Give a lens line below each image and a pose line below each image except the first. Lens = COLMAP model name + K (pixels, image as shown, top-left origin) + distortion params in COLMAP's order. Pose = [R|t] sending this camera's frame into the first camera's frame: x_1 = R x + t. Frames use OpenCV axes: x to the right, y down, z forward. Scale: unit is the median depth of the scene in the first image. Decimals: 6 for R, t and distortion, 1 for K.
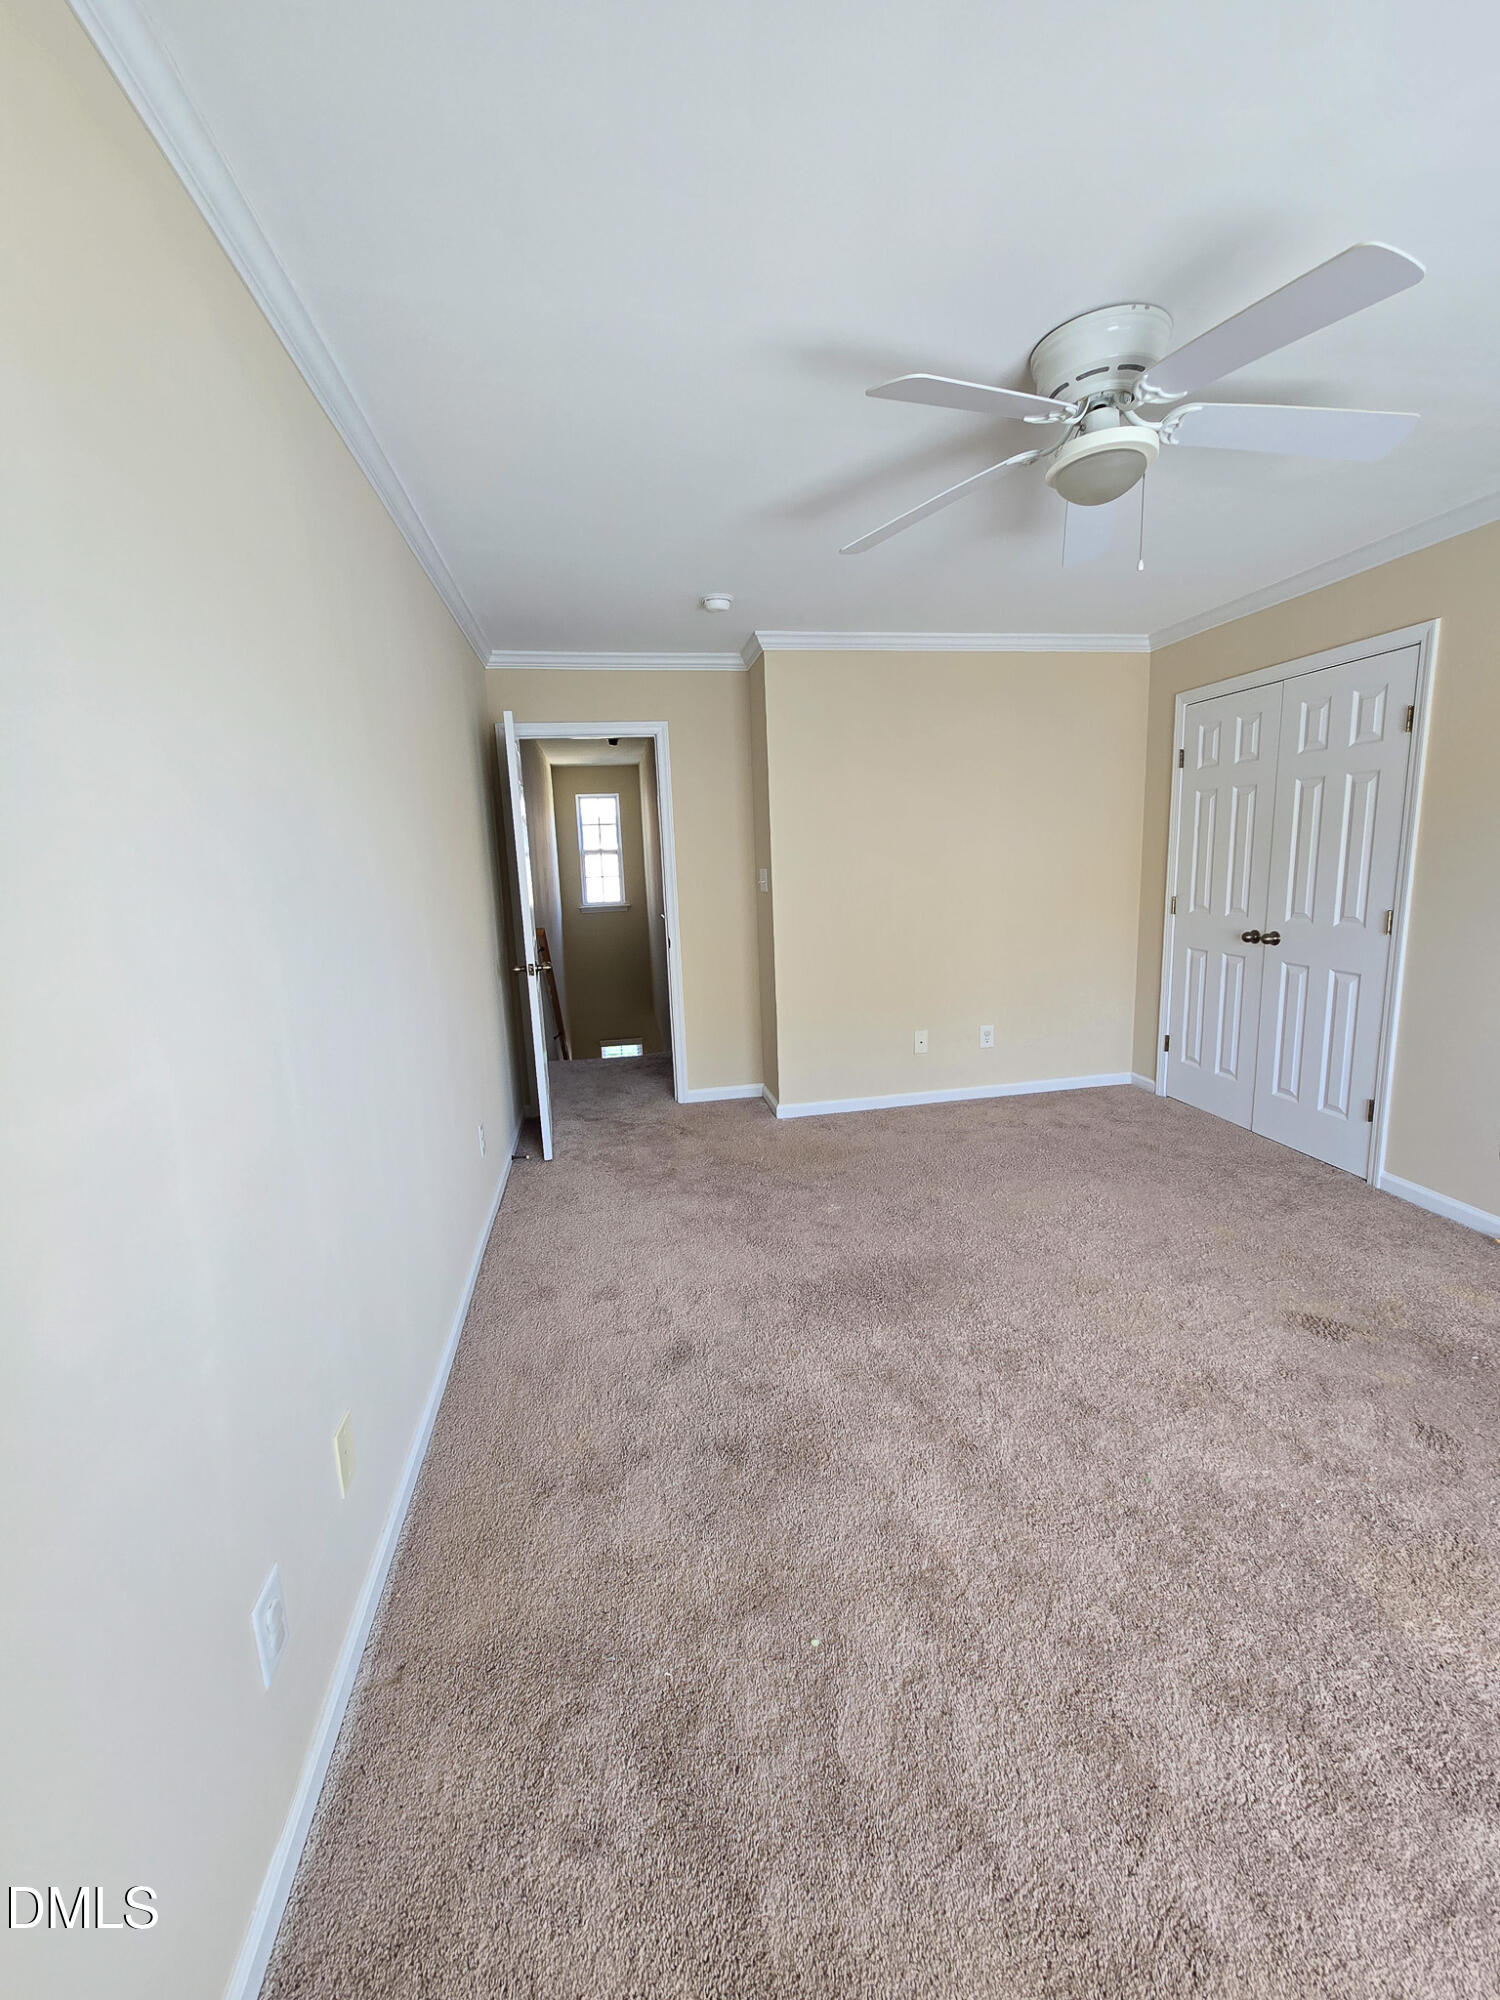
lens RADIAL K [[817.7, 0, 761.2], [0, 817.7, 994.1], [0, 0, 1]] dist [-0.001502, -0.000911]
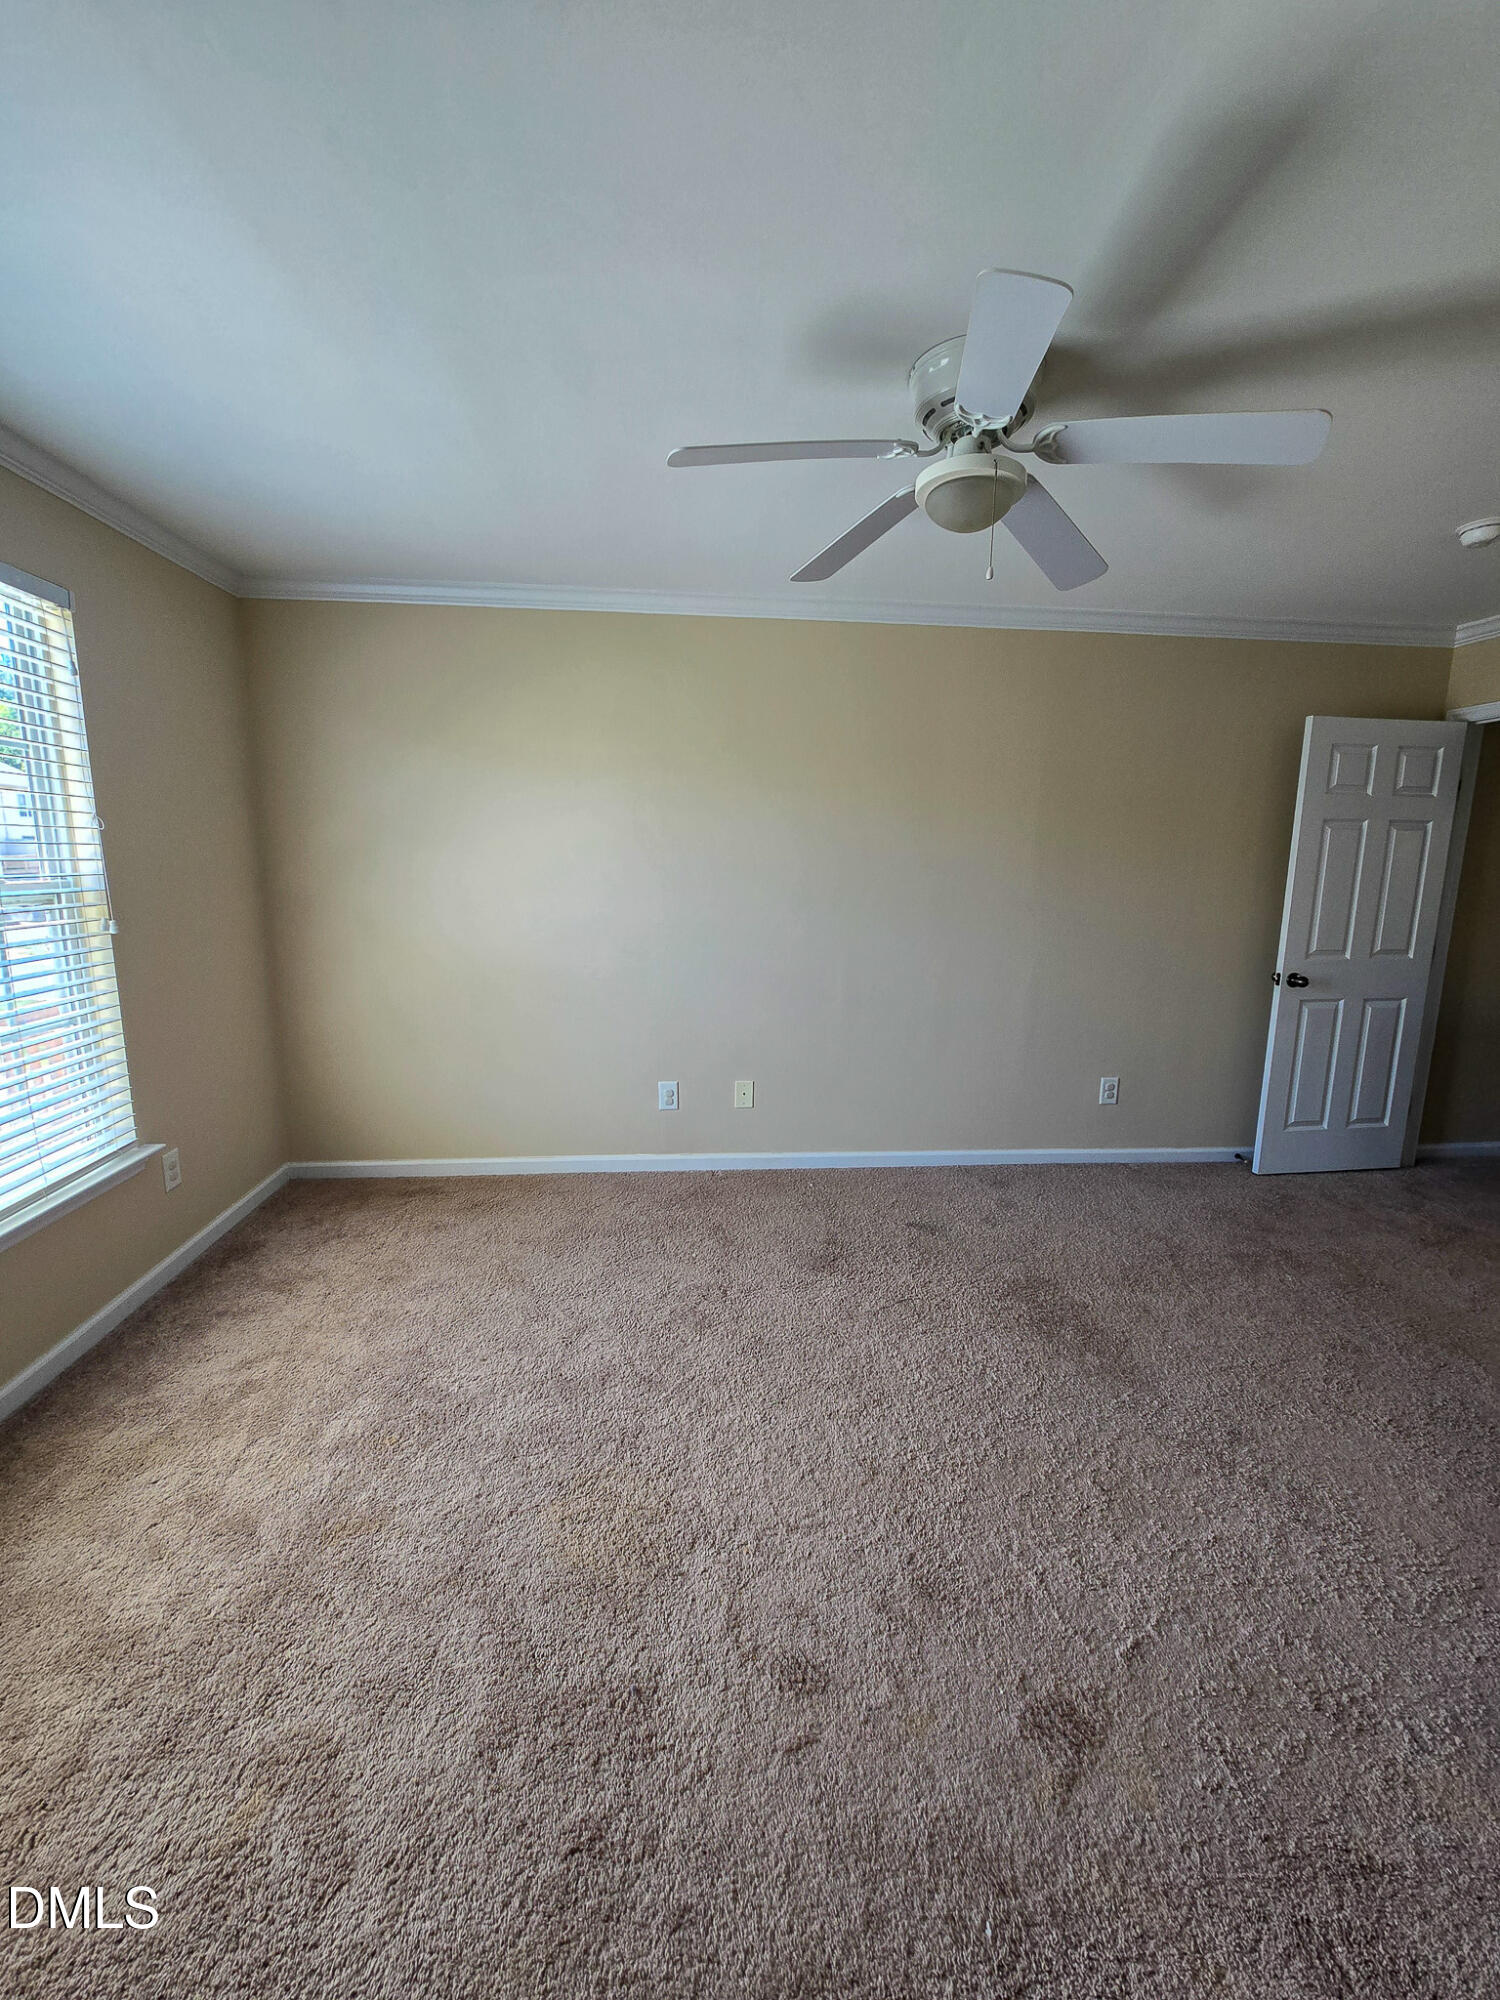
lens RADIAL K [[817.7, 0, 761.2], [0, 817.7, 994.1], [0, 0, 1]] dist [-0.001502, -0.000911]
pose [[-0.099006, 0.204724, -0.973800, 0.802901], [-0.181547, 0.958467, 0.219959, -0.125659], [0.978386, 0.198567, -0.057727, 0.492515]]
